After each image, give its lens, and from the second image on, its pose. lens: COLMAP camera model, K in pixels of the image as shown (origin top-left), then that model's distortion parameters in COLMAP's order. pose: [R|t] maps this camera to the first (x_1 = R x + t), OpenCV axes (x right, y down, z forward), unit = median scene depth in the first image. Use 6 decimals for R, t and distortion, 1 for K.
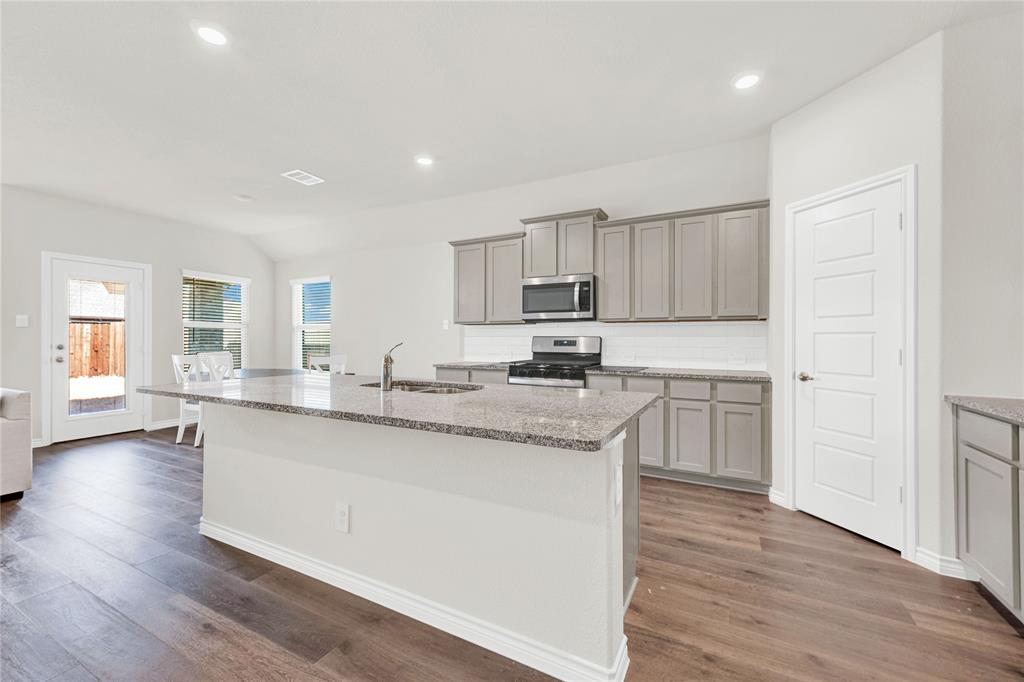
lens RADIAL K [[417.3, 0, 515.7], [0, 417.3, 342.1], [0, 0, 1]] dist [0.006571, -0.000605]
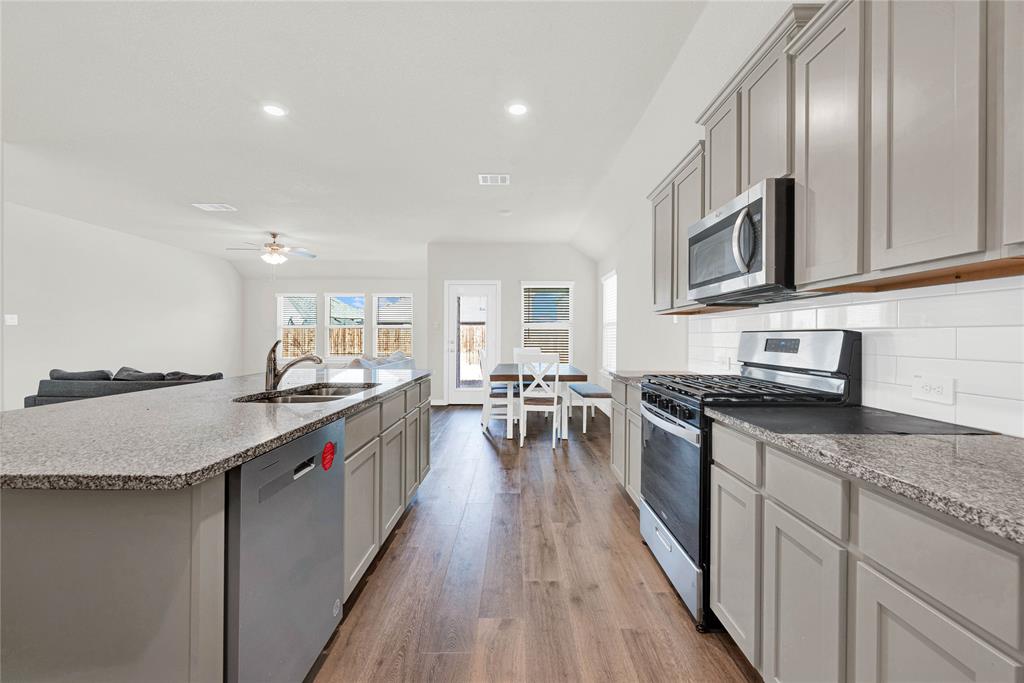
lens RADIAL K [[417.3, 0, 507.1], [0, 417.3, 339.5], [0, 0, 1]] dist [0.006571, -0.000605]
pose [[0.461035, 0.003563, -0.887375, 0.360535], [-0.006230, 0.999980, 0.000778, -0.002241], [0.887360, 0.005170, 0.461048, 0.495518]]
